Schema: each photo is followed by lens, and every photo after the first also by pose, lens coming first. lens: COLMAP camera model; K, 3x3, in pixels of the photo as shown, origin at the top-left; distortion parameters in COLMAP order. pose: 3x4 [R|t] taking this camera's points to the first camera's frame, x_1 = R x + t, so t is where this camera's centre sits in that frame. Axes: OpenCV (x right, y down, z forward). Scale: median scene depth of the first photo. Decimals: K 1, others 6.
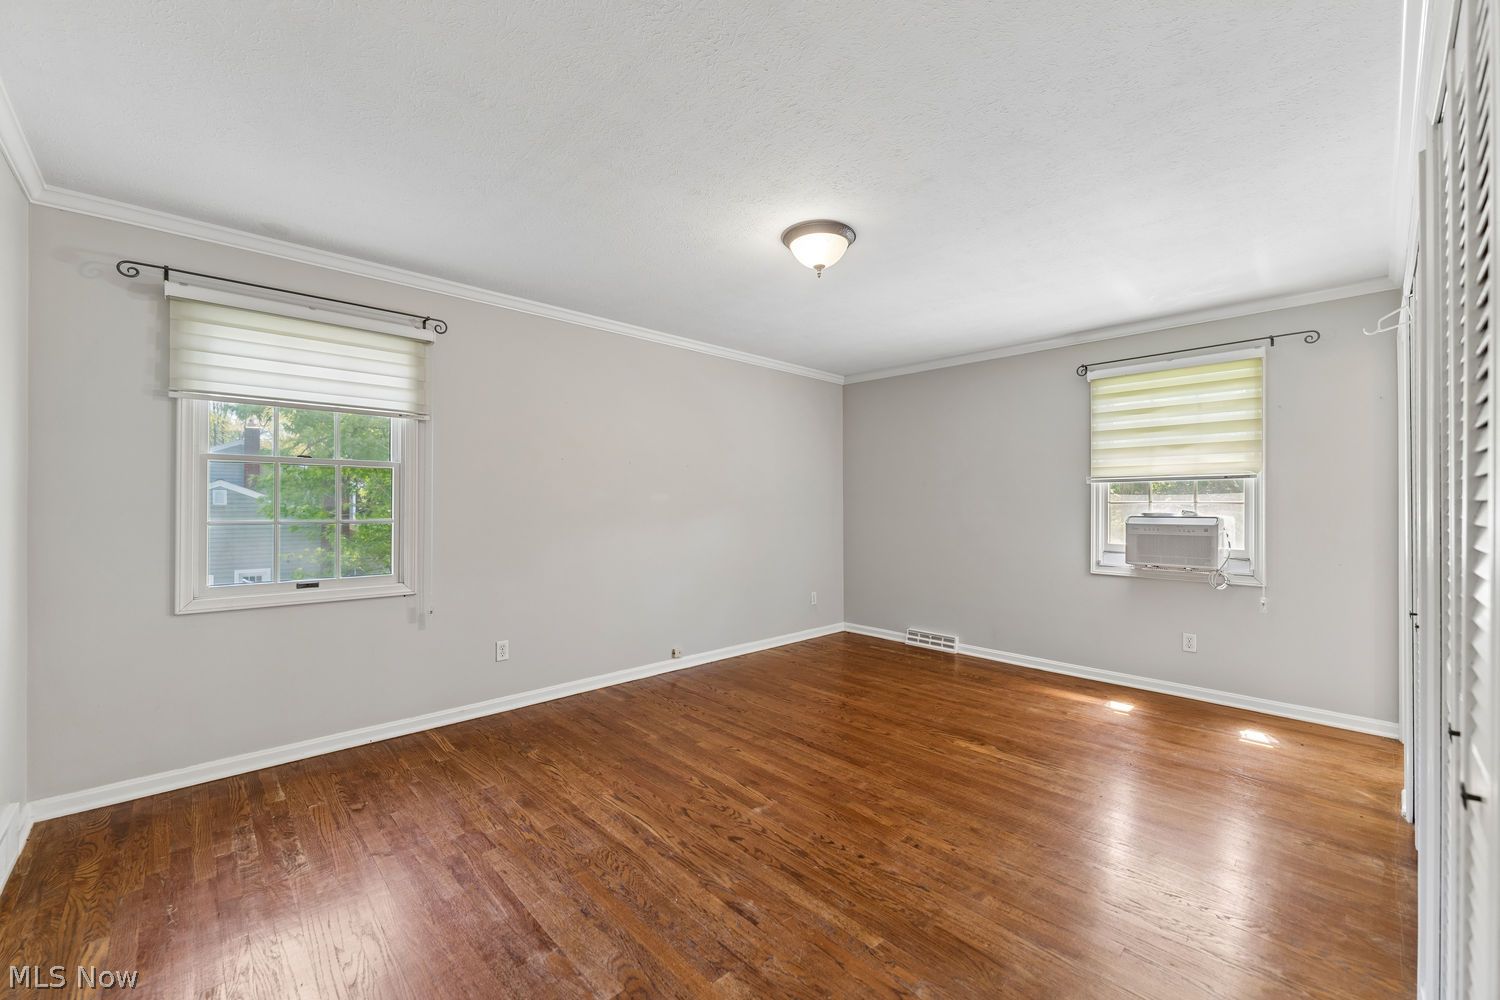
lens RADIAL K [[597.1, 0, 748.5], [0, 597.1, 500.3], [0, 0, 1]] dist [0.000975, -0.000095]
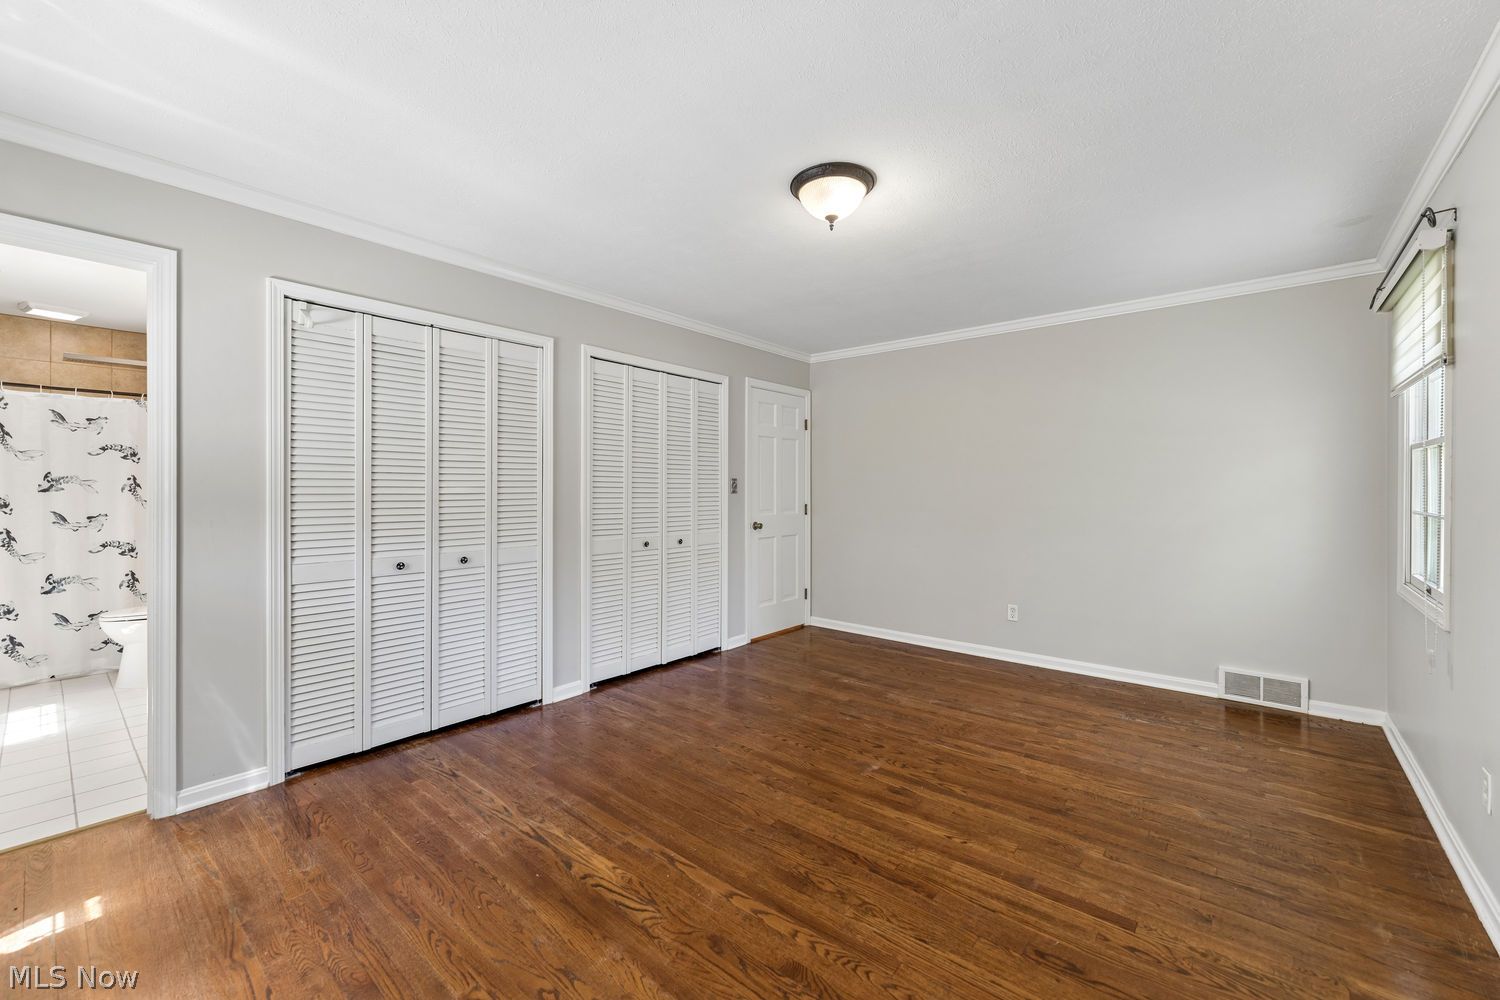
lens RADIAL K [[597.1, 0, 748.3], [0, 597.1, 490.6], [0, 0, 1]] dist [0.000975, -0.000095]
pose [[-0.994426, -0.006305, -0.105248, 0.335435], [-0.006343, 0.999980, 0.000025, 0.006556], [0.105246, 0.000693, -0.994446, 1.888666]]
